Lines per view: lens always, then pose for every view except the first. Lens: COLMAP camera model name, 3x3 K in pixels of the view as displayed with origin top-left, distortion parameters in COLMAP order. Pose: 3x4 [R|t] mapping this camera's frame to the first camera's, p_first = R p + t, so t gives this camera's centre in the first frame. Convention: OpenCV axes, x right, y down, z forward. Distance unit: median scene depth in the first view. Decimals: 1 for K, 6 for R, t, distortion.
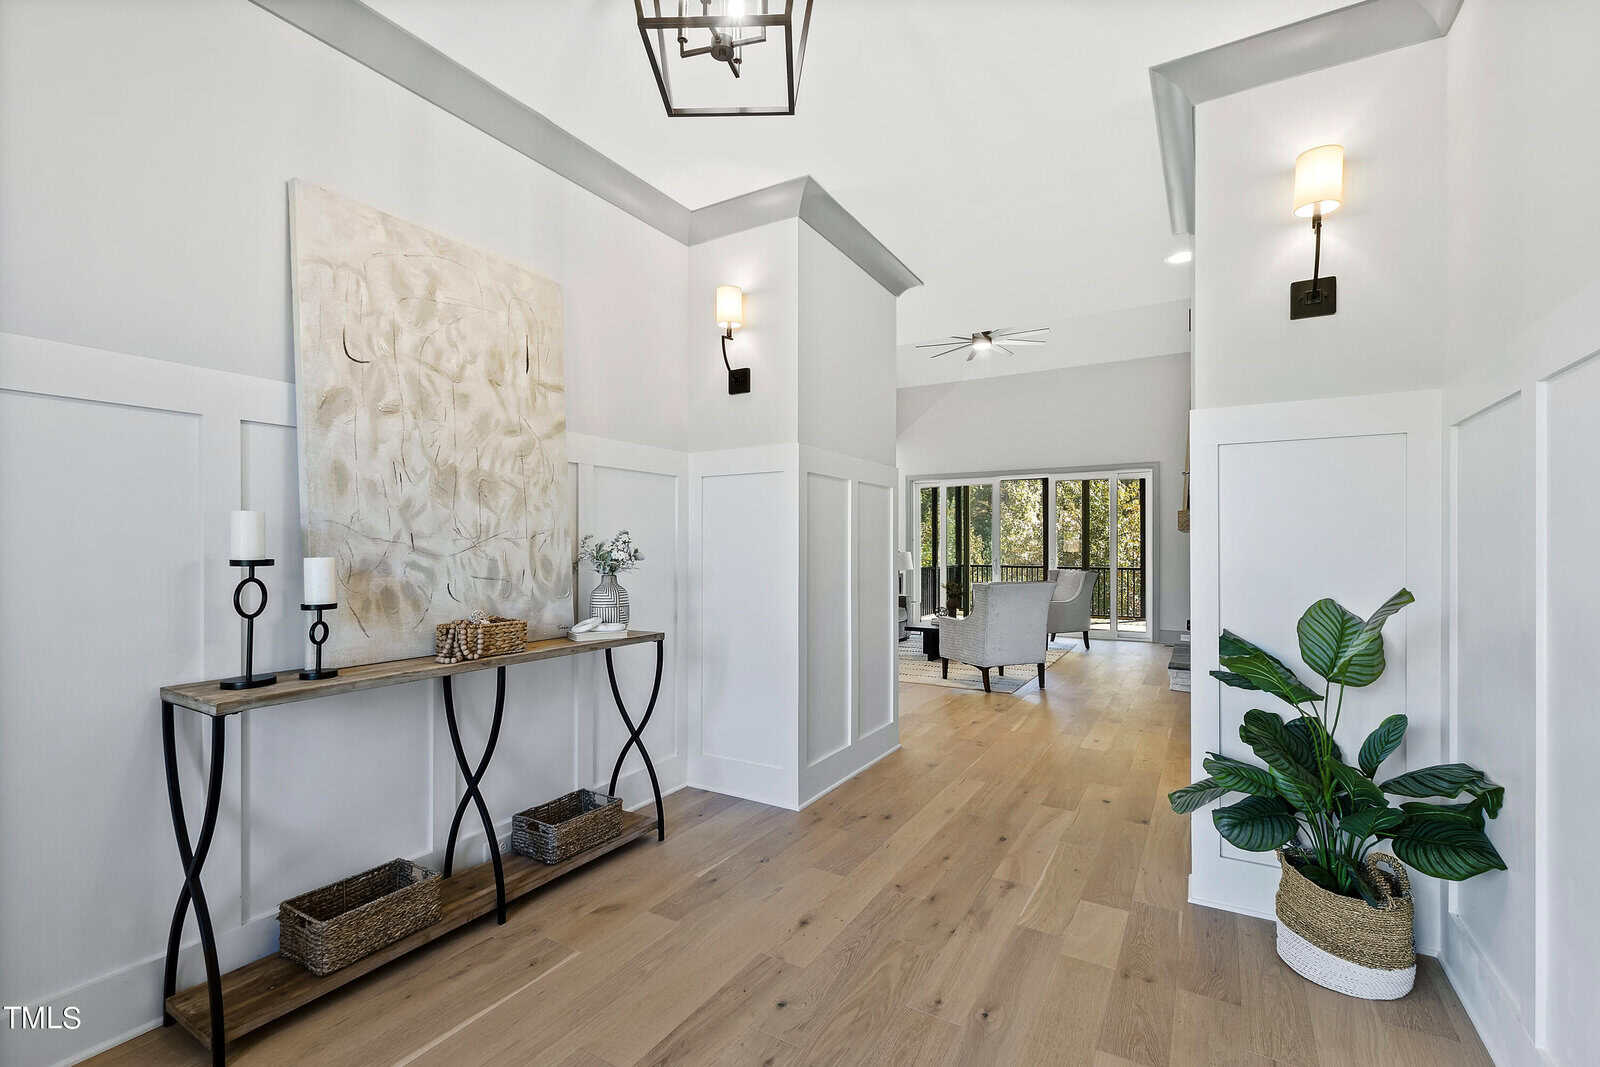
lens RADIAL K [[700.6, 0, 796.4], [0, 700.6, 536.8], [0, 0, 1]] dist [0.000656, 0.000056]
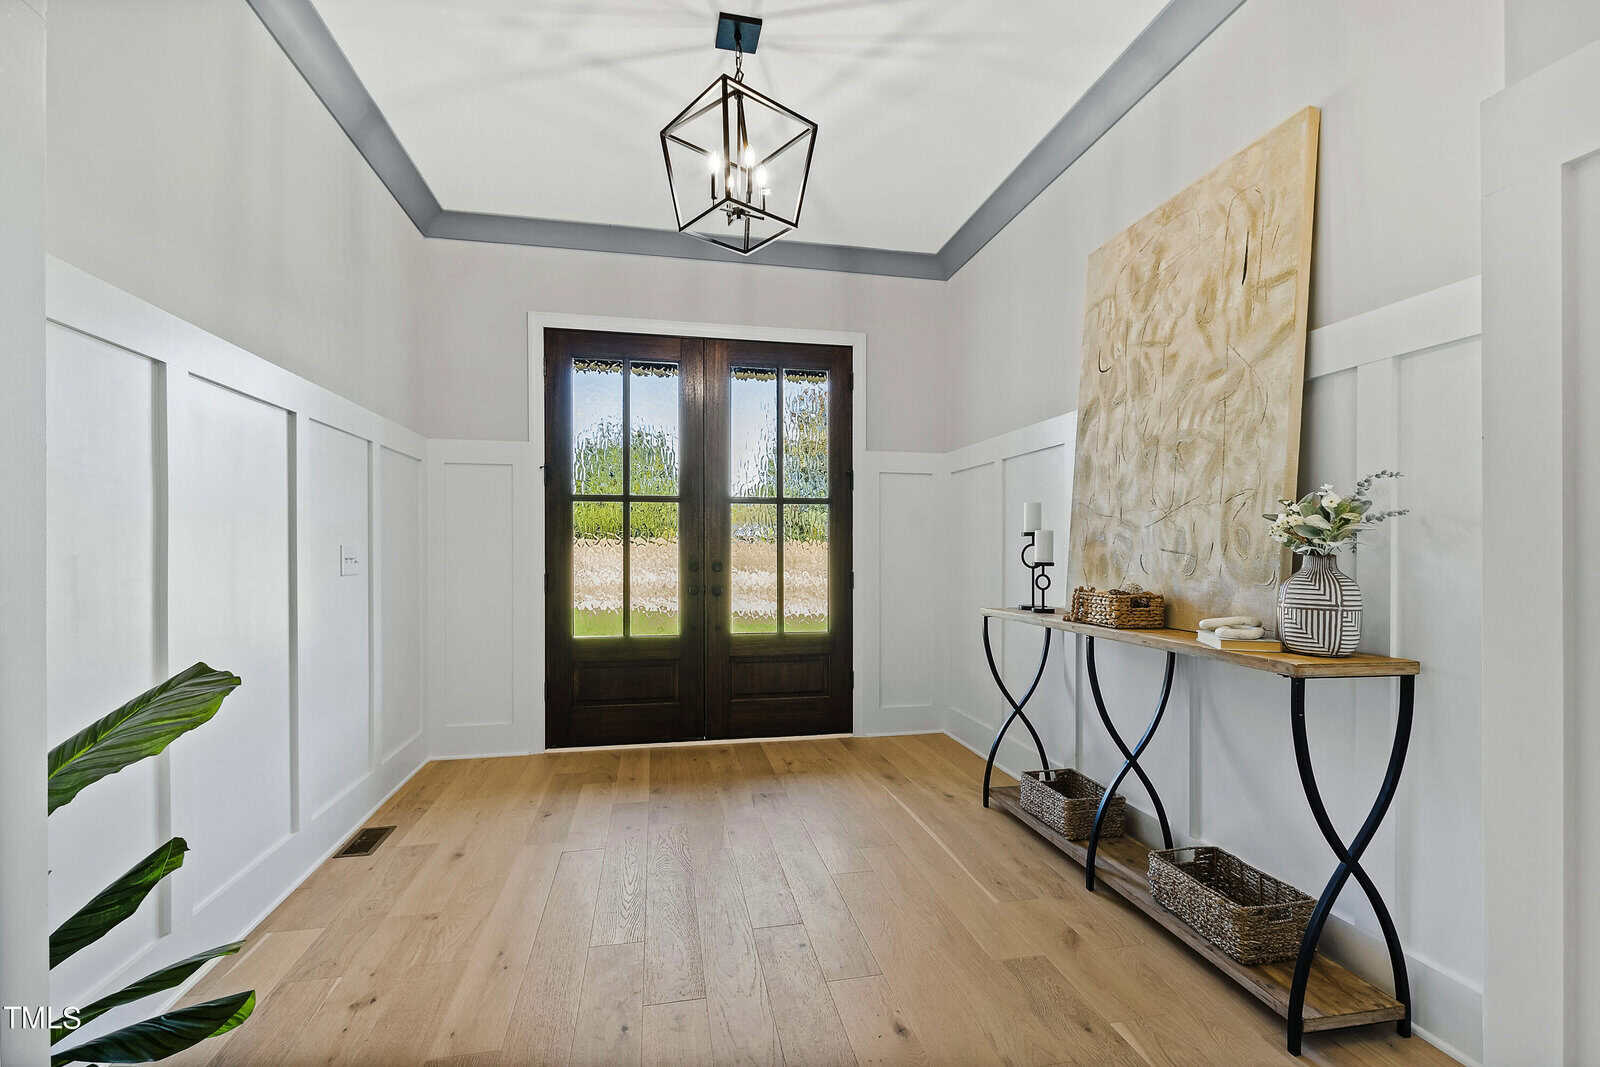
lens RADIAL K [[700.6, 0, 796.4], [0, 700.6, 549.1], [0, 0, 1]] dist [0.000656, 0.000056]
pose [[-0.742866, -0.000072, -0.669441, 0.532746], [0.009904, 0.999889, -0.011097, 0.062333], [0.669367, -0.014874, -0.742783, 1.372629]]
